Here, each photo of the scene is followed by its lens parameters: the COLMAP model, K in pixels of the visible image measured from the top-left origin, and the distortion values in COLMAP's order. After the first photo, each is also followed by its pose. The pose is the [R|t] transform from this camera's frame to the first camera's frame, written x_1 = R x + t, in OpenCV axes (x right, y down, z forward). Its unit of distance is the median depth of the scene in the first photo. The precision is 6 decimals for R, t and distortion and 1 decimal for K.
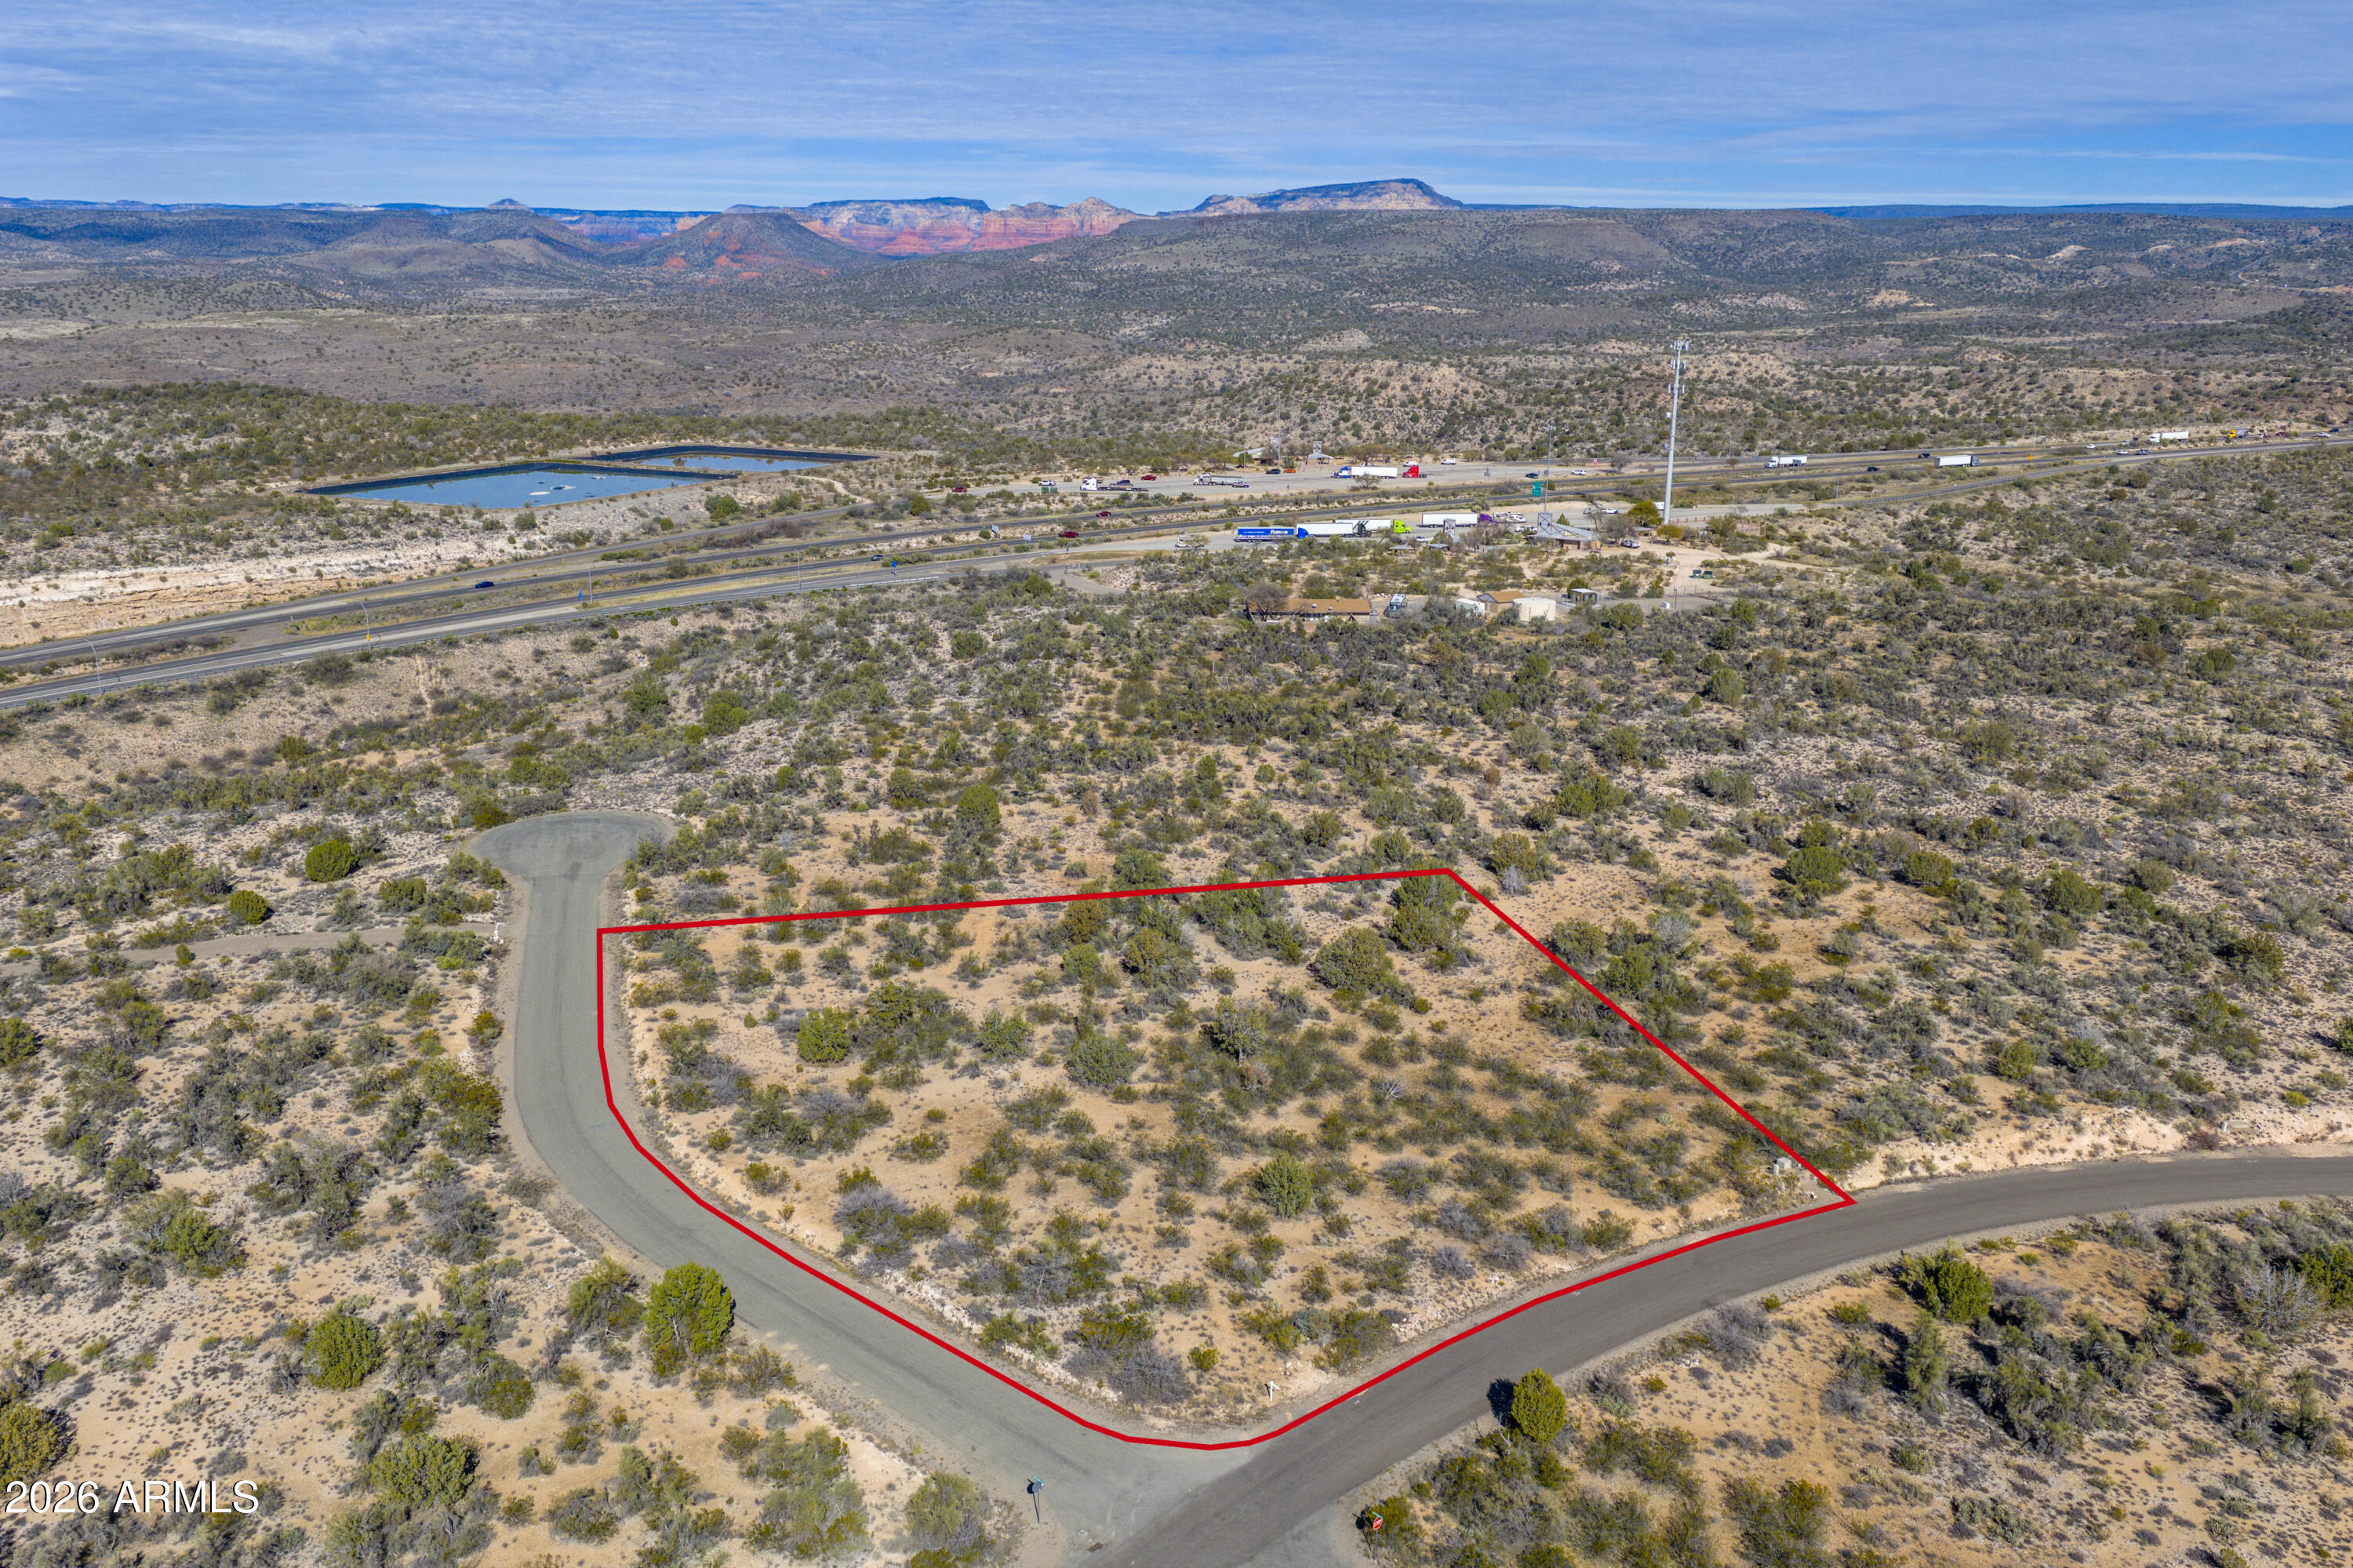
lens RADIAL K [[1946.2, 0, 1183.3], [0, 1946.2, 791.7], [0, 0, 1]] dist [0.018465, -0.034812]
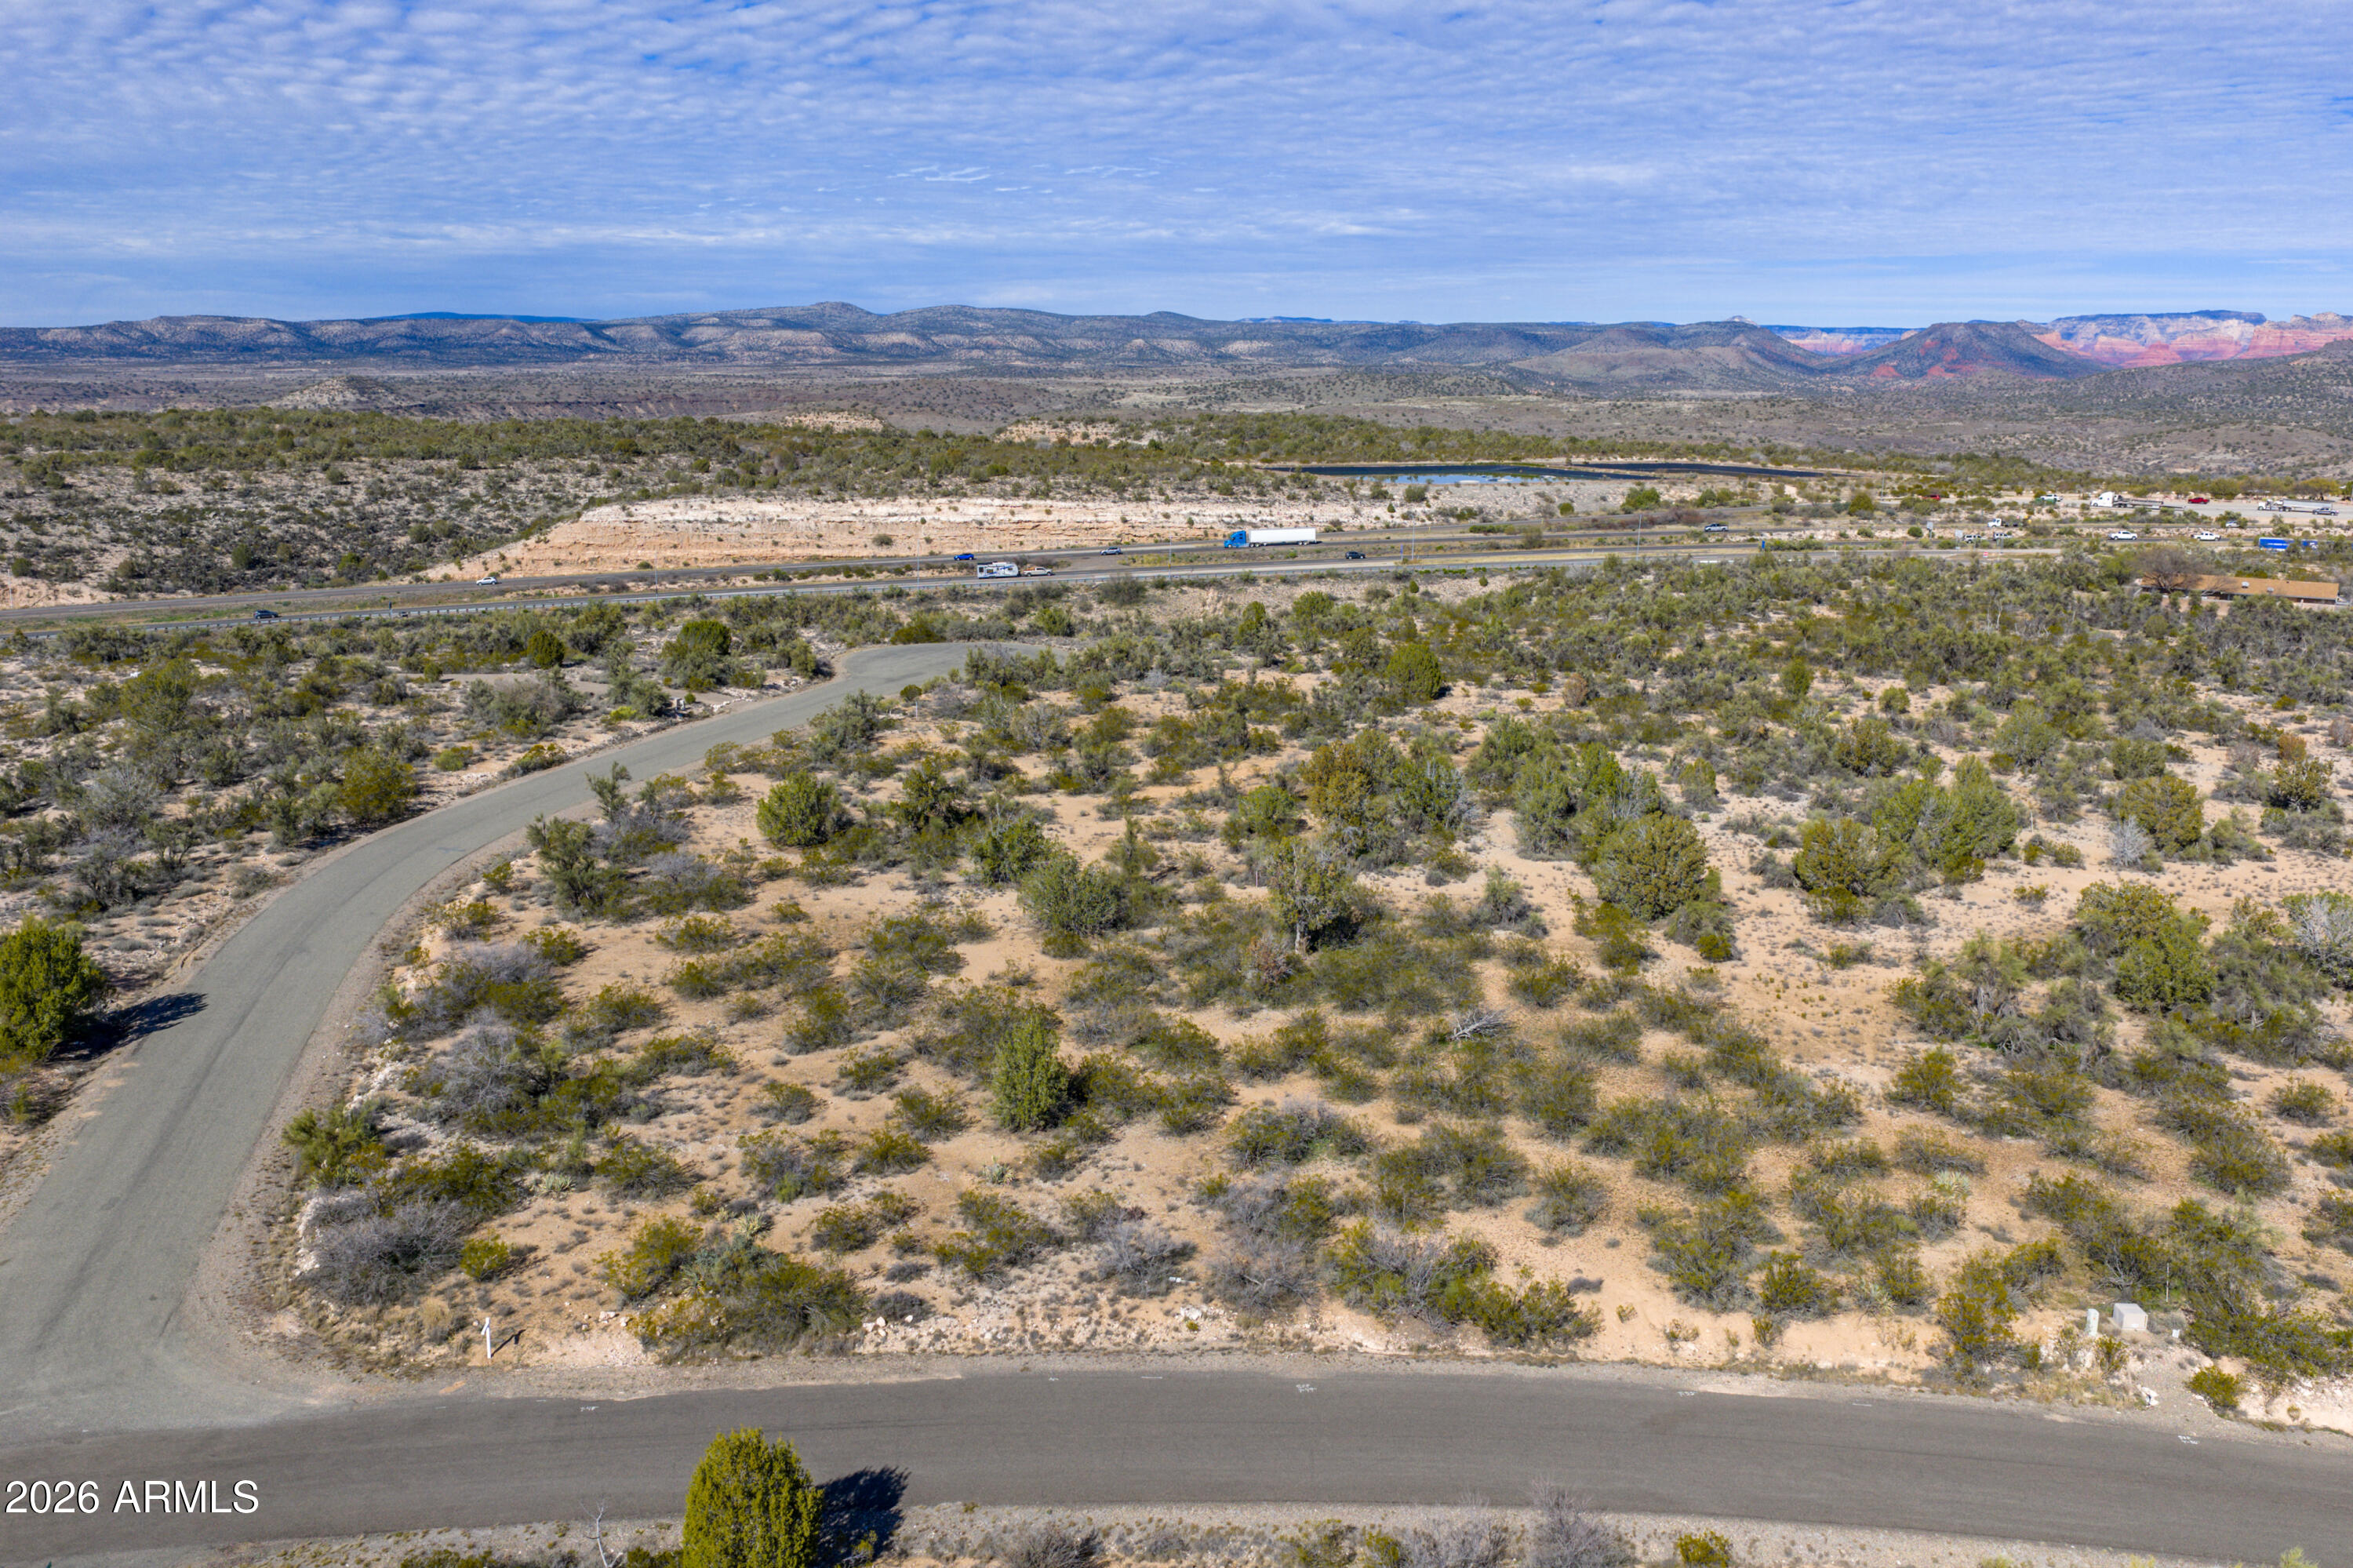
lens RADIAL K [[1946.2, 0, 1178.4], [0, 1946.2, 788.7], [0, 0, 1]] dist [0.018465, -0.034812]
pose [[0.827512, 0.123831, -0.547623, 0.068827], [-0.156109, 0.987660, -0.012562, 0.022024], [0.539309, 0.095884, 0.836631, 0.100147]]
